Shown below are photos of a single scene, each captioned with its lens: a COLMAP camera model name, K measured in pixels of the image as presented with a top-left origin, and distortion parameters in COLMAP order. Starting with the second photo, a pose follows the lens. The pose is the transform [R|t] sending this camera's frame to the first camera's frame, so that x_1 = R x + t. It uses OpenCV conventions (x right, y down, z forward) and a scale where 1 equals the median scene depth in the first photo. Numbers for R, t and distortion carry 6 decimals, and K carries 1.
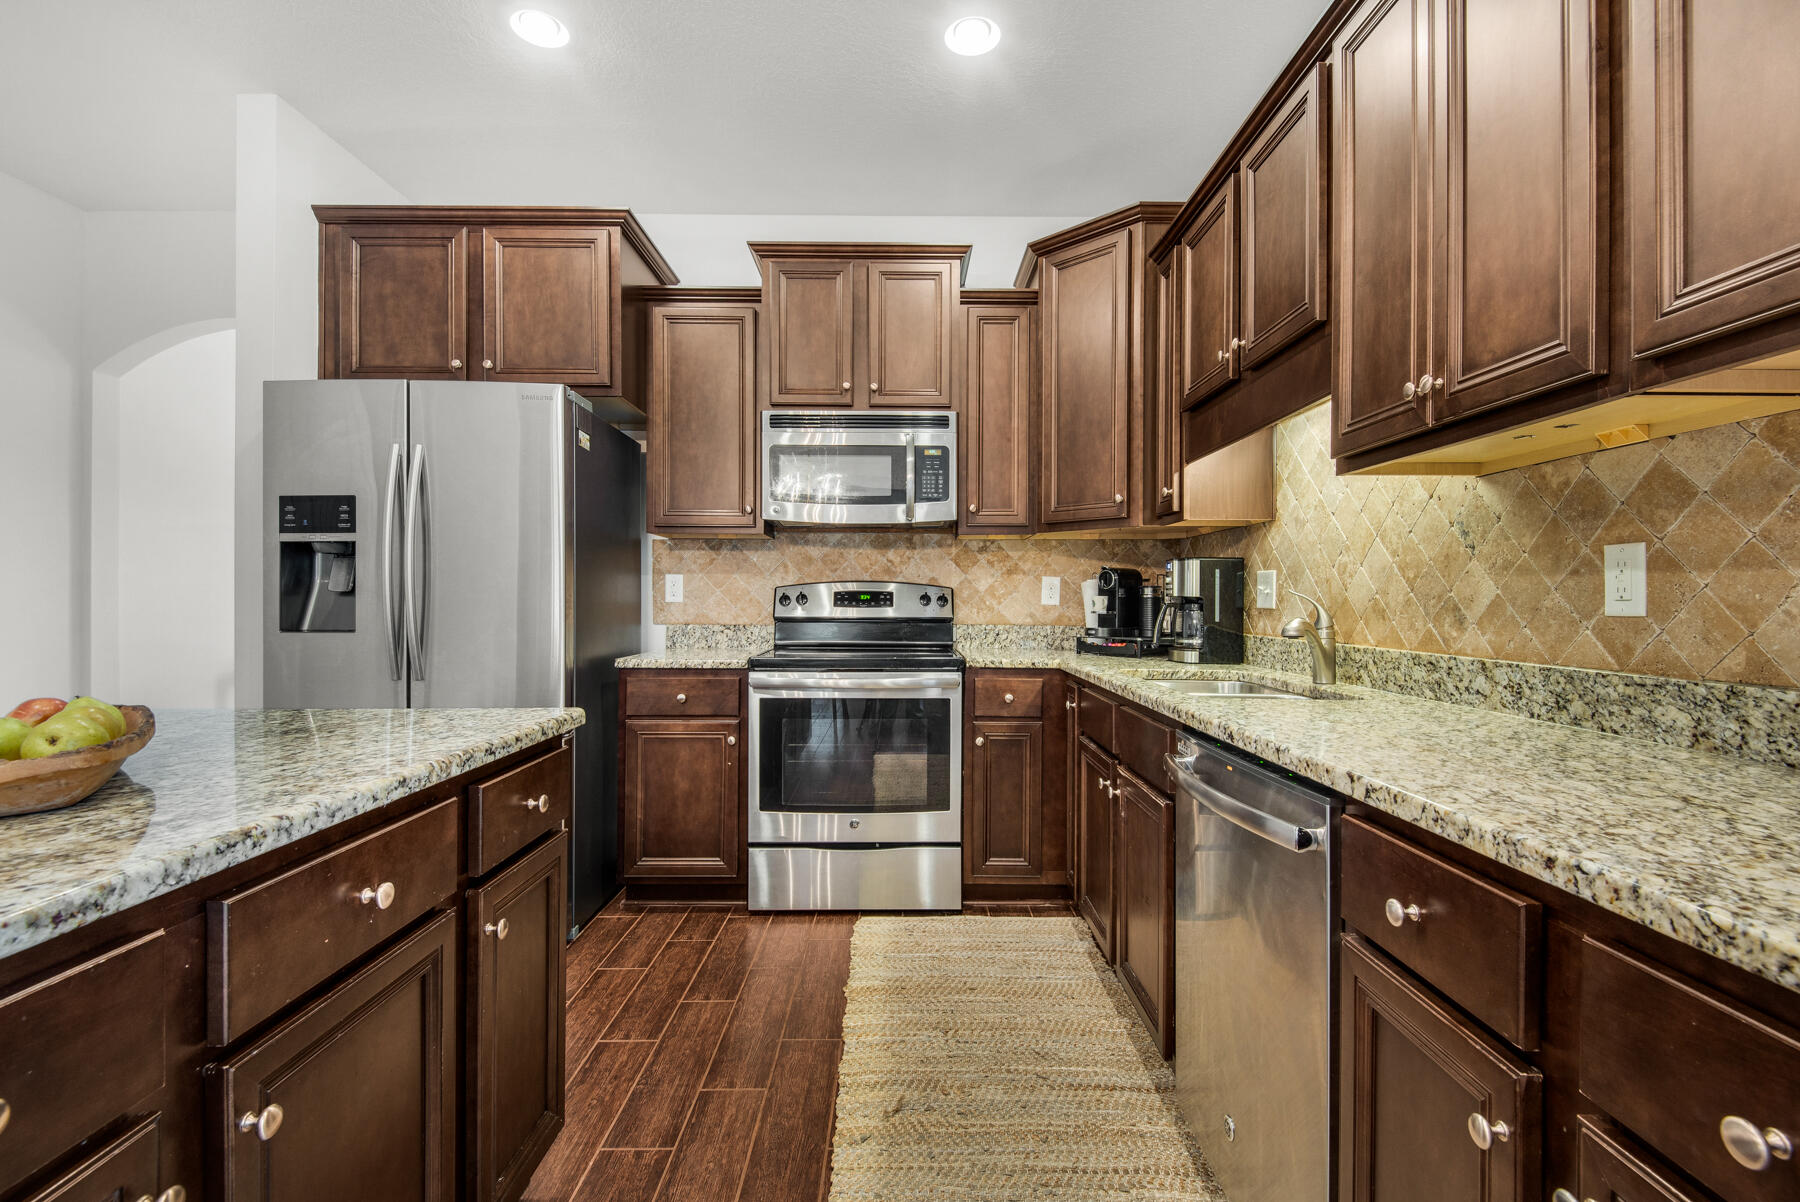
lens RADIAL K [[821.0, 0, 912.5], [0, 821.0, 596.8], [0, 0, 1]] dist [0.025446, -0.017196]
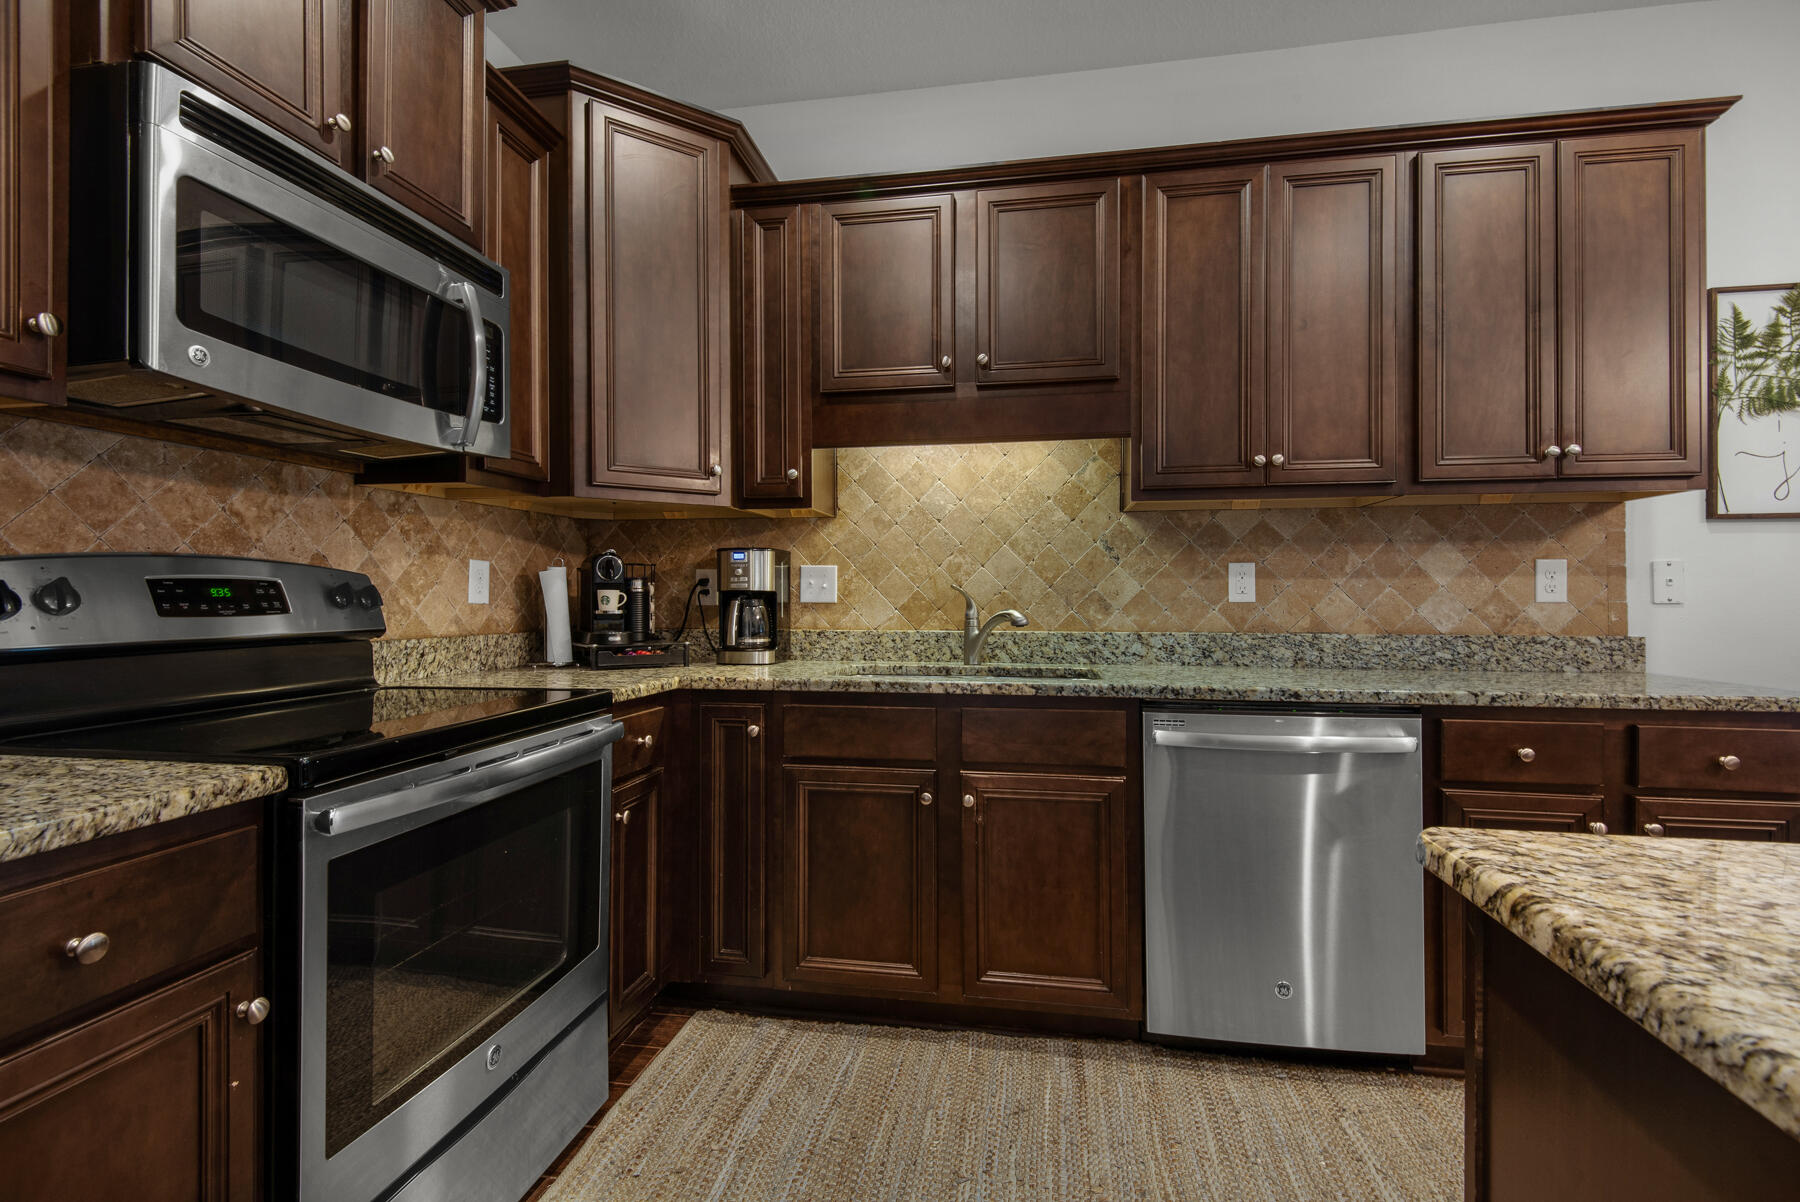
lens RADIAL K [[821.0, 0, 898.6], [0, 821.0, 589.6], [0, 0, 1]] dist [0.025446, -0.017196]
pose [[0.183756, 0.000622, 0.982972, -0.514866], [-0.001095, 0.999999, -0.000428, -0.001339], [-0.982971, -0.000997, 0.183756, 0.676208]]
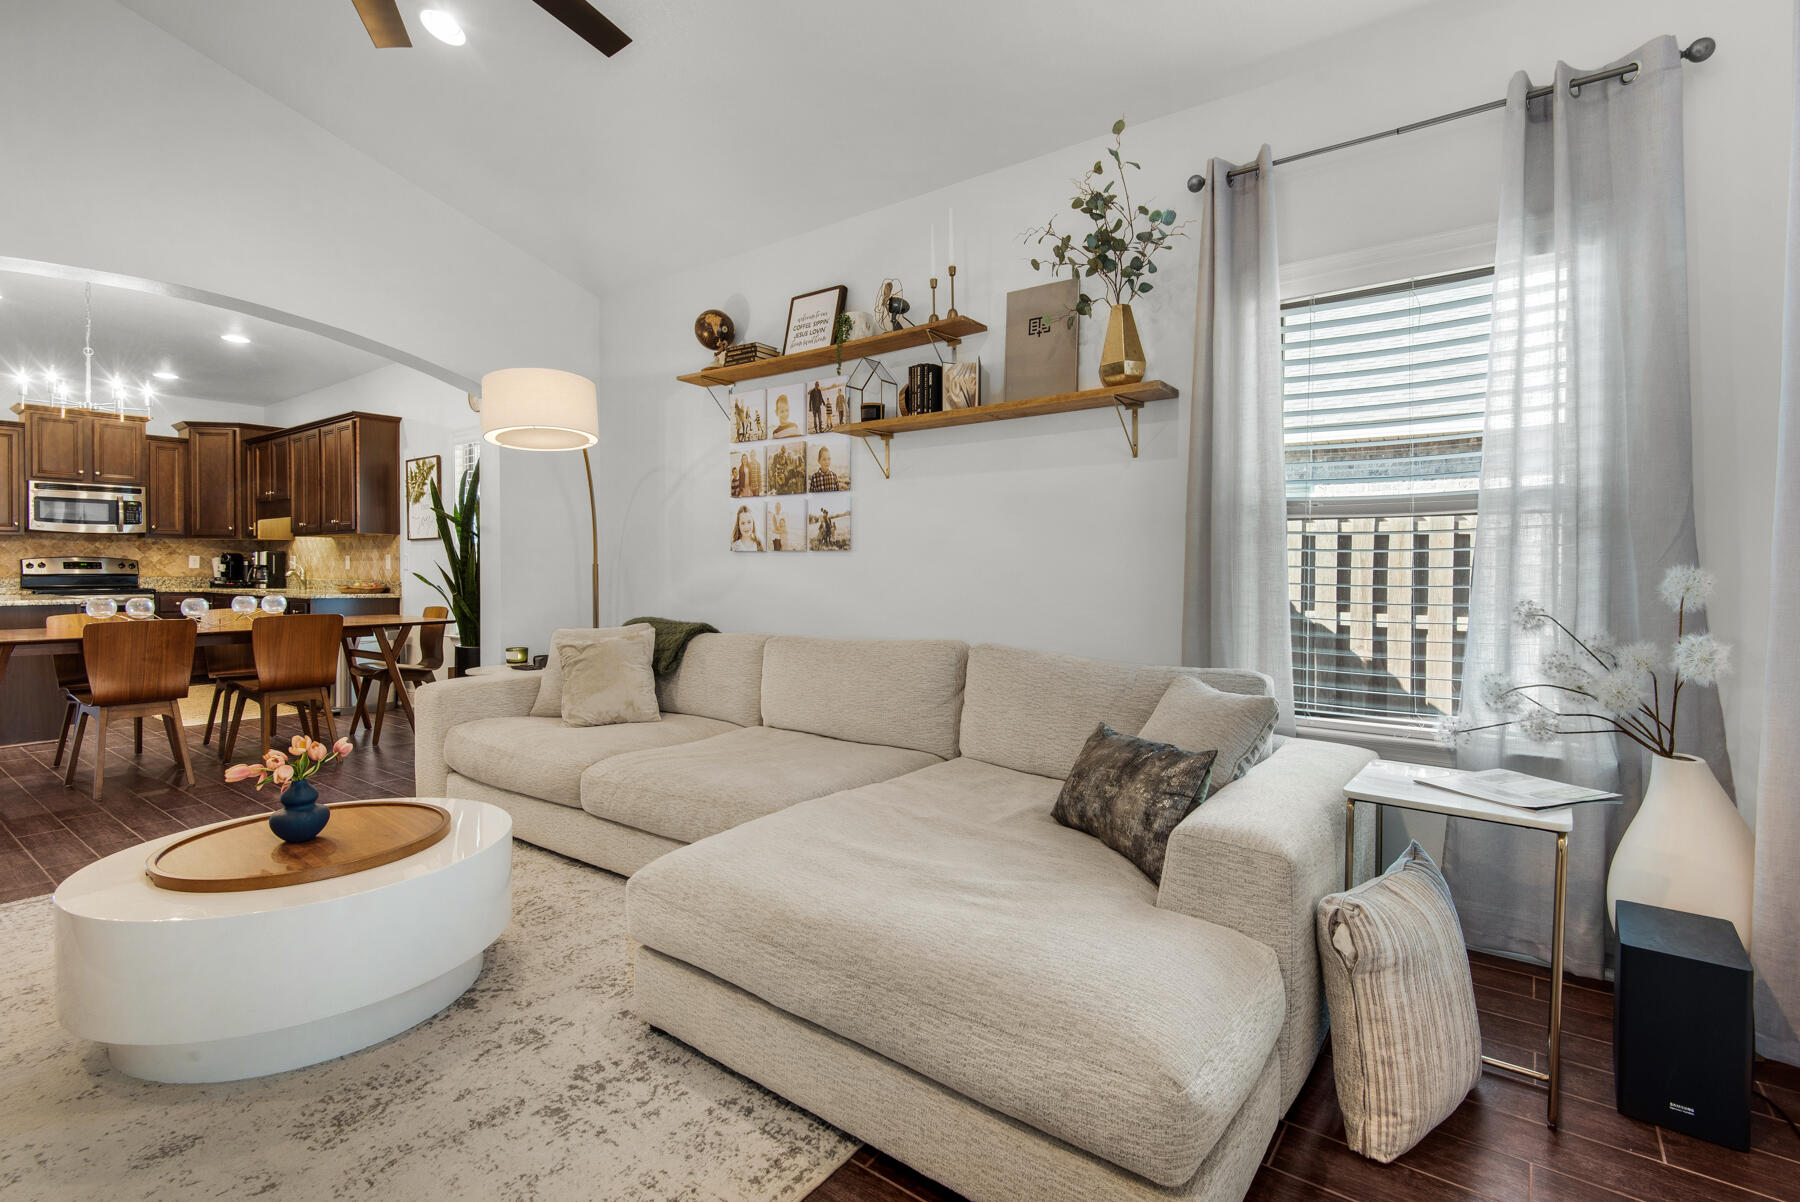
lens RADIAL K [[821.0, 0, 927.8], [0, 821.0, 583.4], [0, 0, 1]] dist [0.025446, -0.017196]
pose [[0.596615, -0.011808, 0.802440, -0.575241], [-0.004868, 0.999820, 0.018332, 0.000246], [-0.802512, -0.014843, 0.596451, -2.492039]]
